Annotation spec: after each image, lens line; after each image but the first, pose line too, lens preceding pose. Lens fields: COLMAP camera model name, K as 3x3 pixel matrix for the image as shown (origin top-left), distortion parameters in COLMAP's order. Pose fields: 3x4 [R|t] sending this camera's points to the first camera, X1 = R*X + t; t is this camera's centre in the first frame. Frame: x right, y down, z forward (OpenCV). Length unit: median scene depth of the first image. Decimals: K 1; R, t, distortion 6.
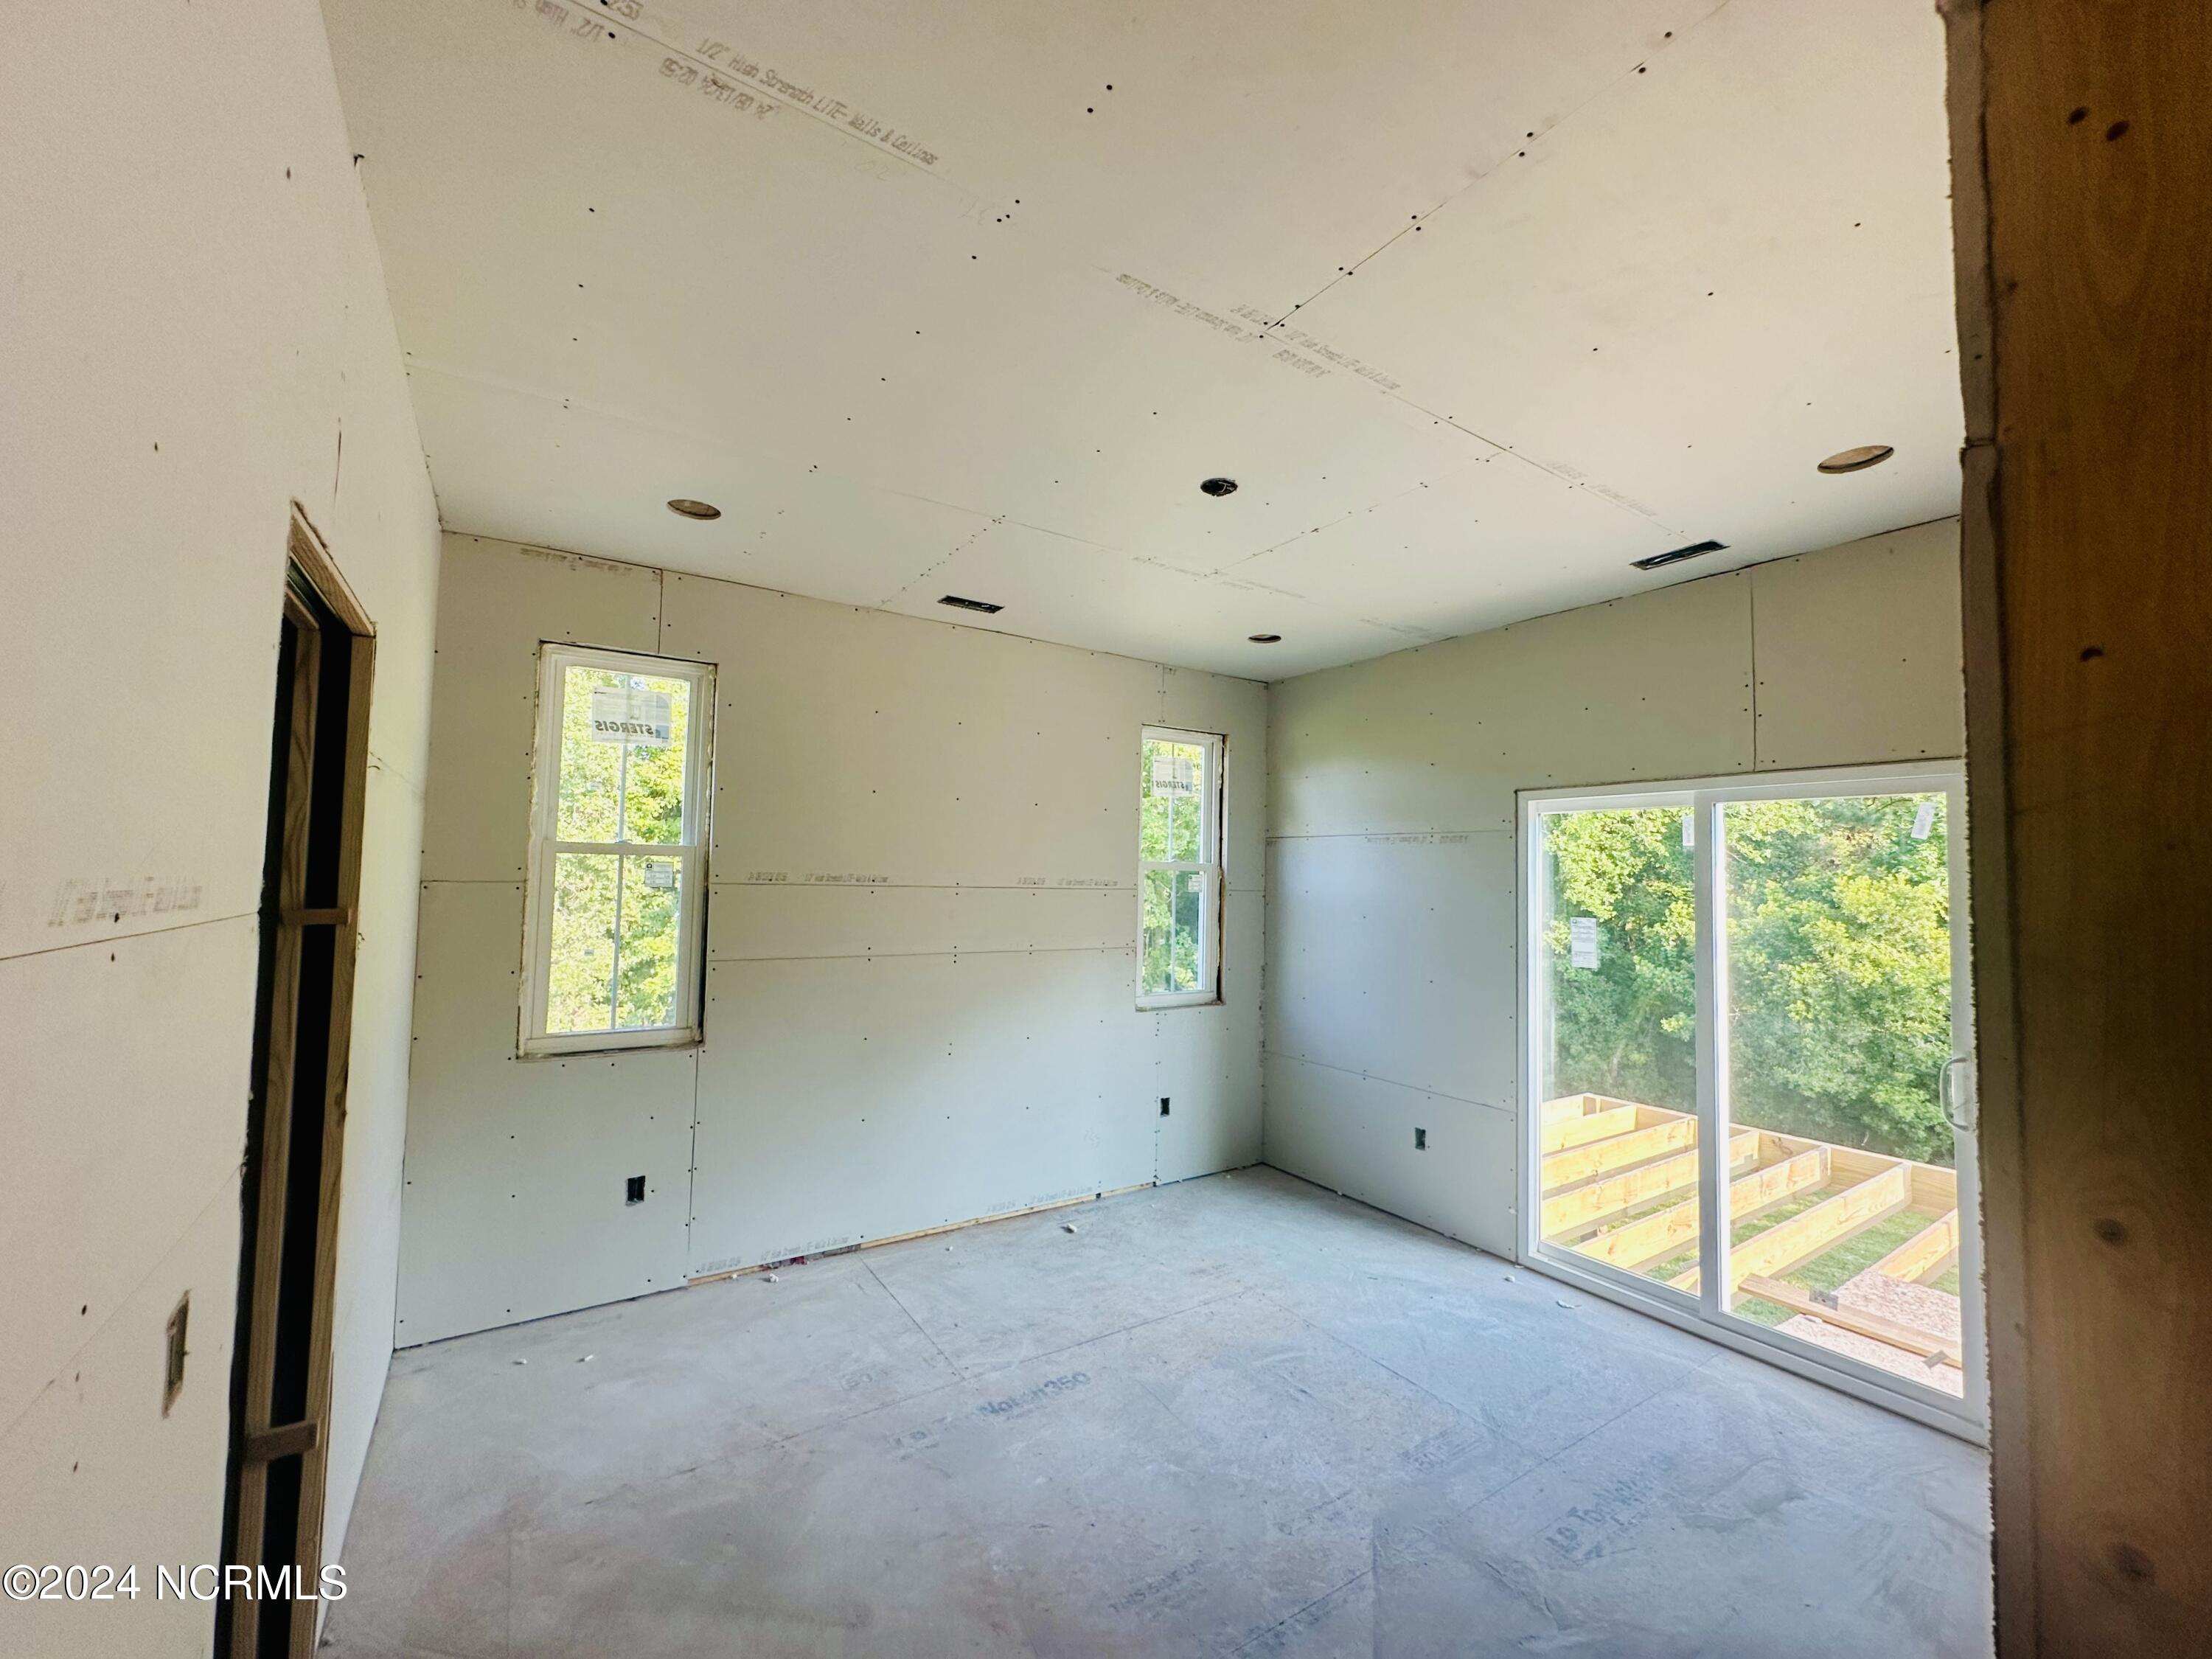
lens RADIAL K [[886.2, 0, 1103.9], [0, 886.2, 831.1], [0, 0, 1]] dist [-0.002346, 0.001036]
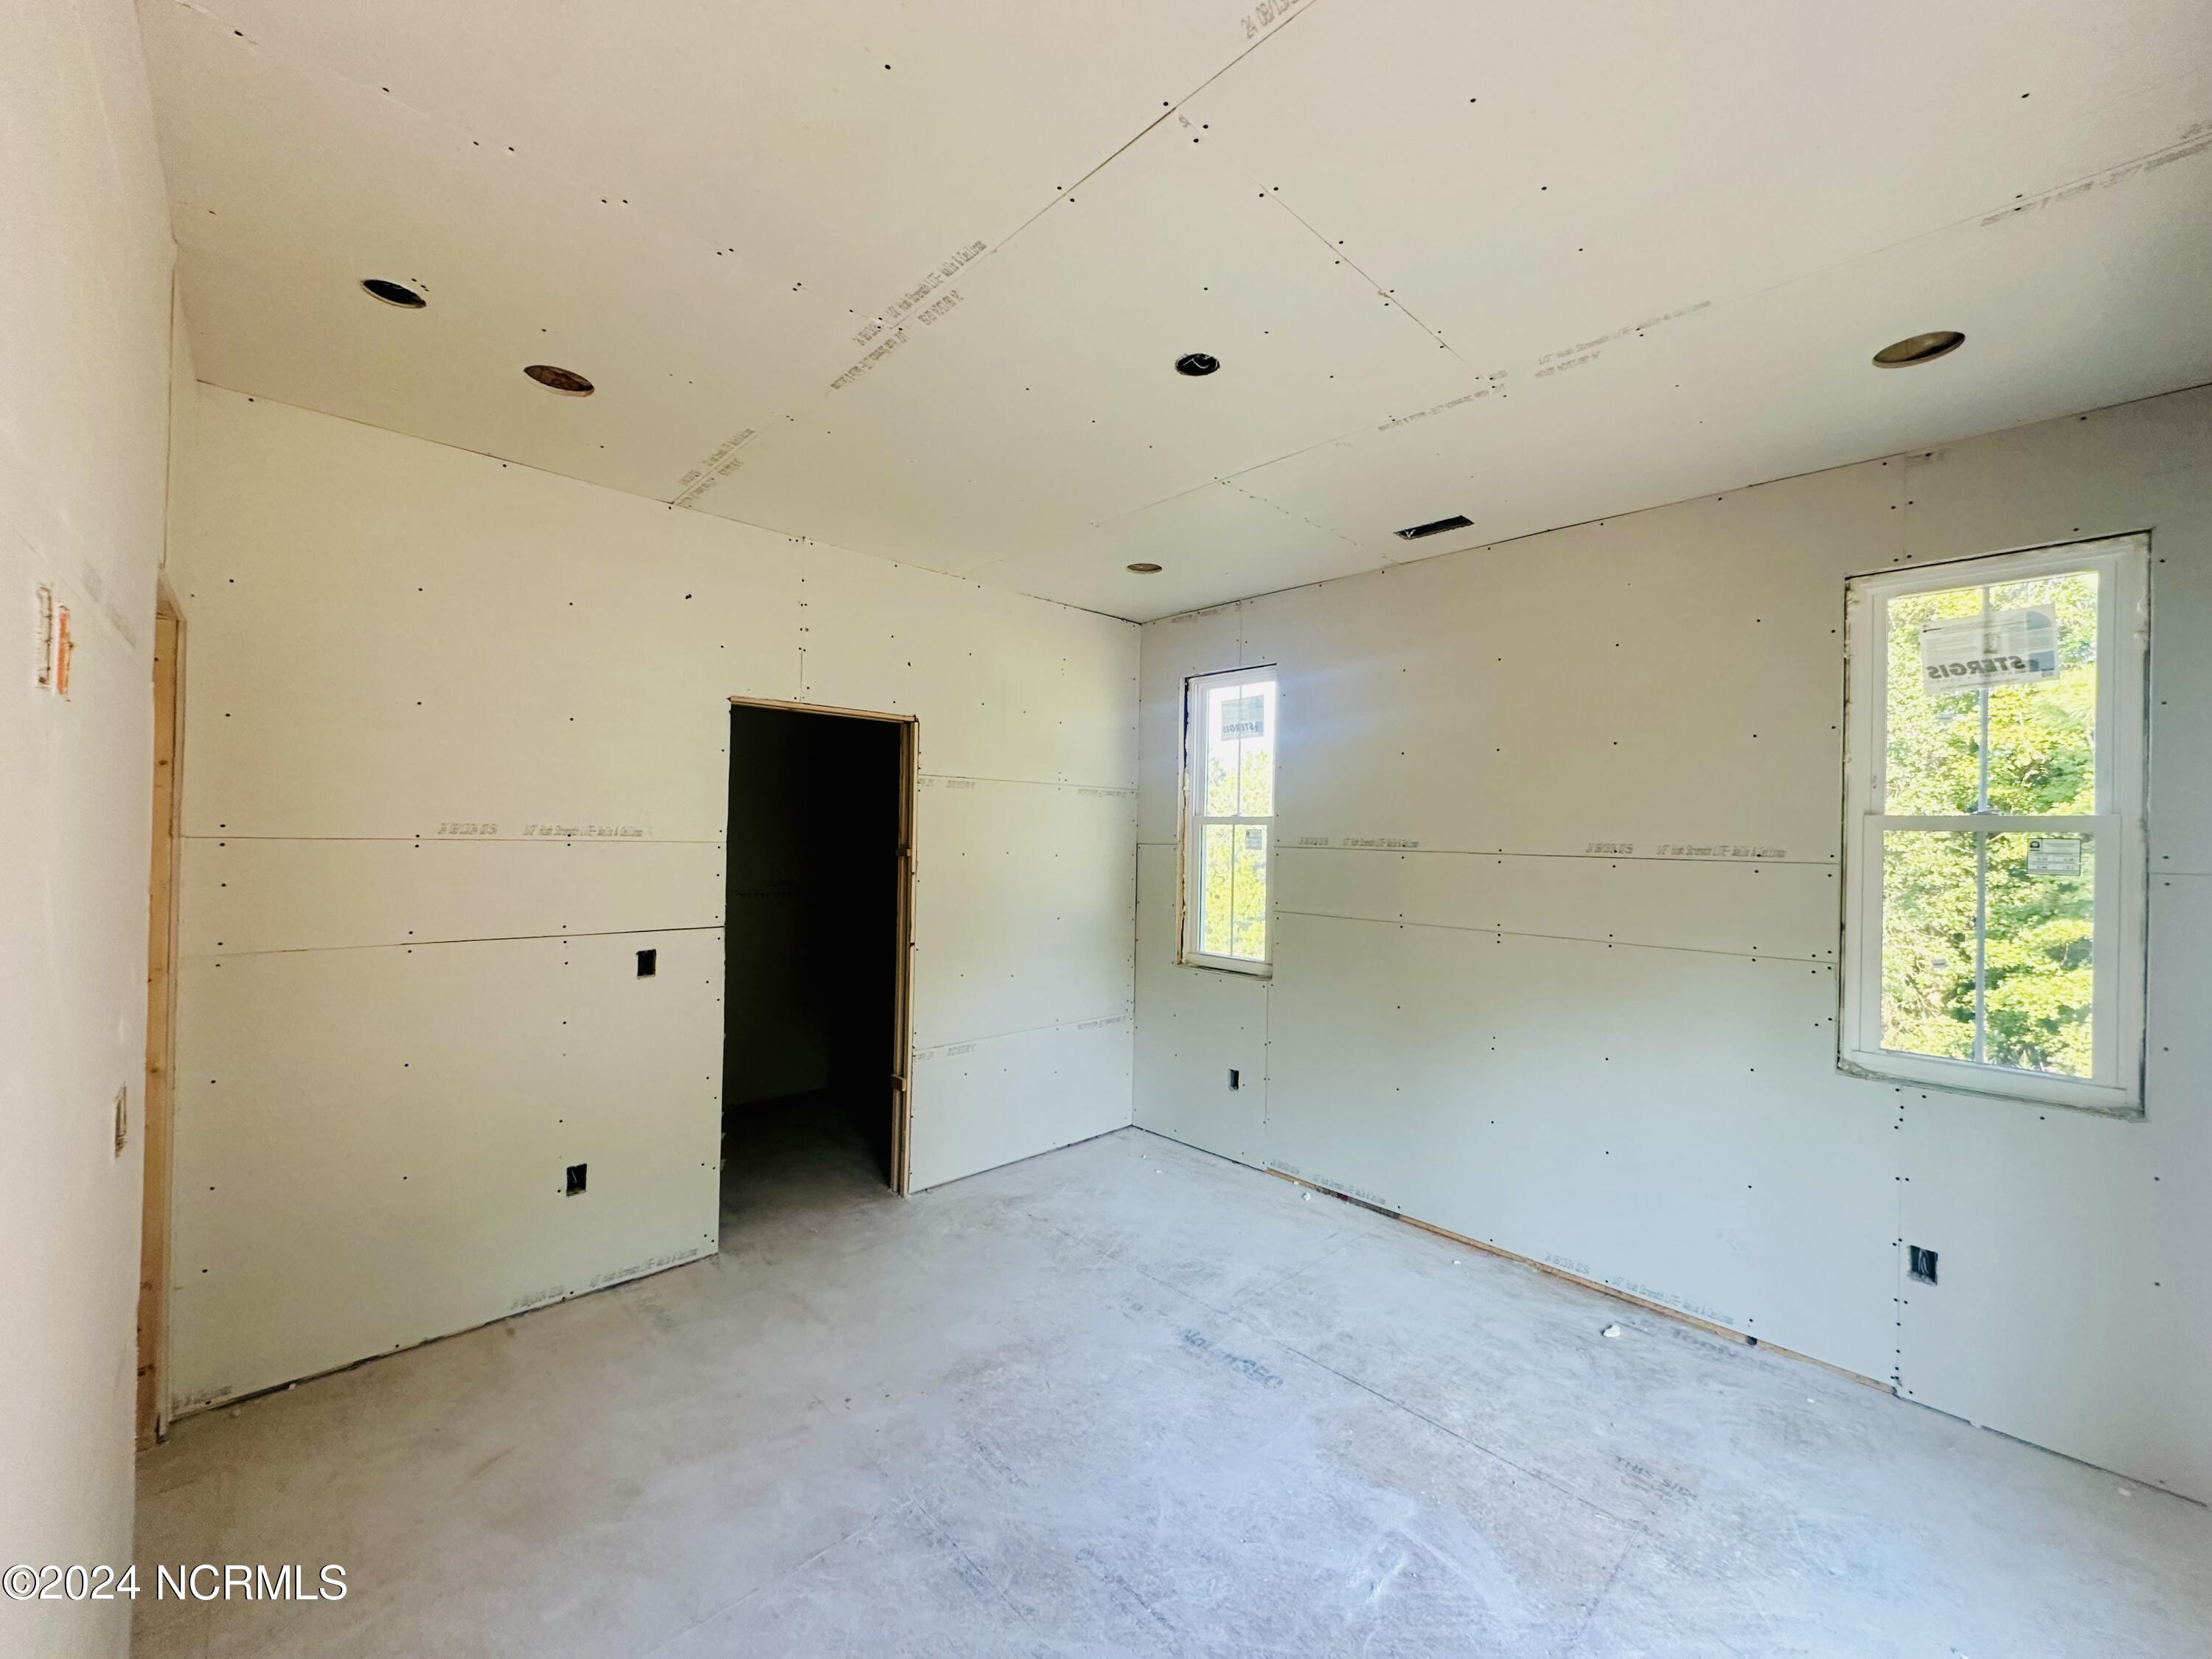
lens RADIAL K [[886.2, 0, 1107.0], [0, 886.2, 831.9], [0, 0, 1]] dist [-0.002346, 0.001036]
pose [[0.177628, -0.017708, -0.983938, 0.675856], [0.036329, 0.999275, -0.011425, 0.043297], [0.983427, -0.033716, 0.178142, 0.544871]]
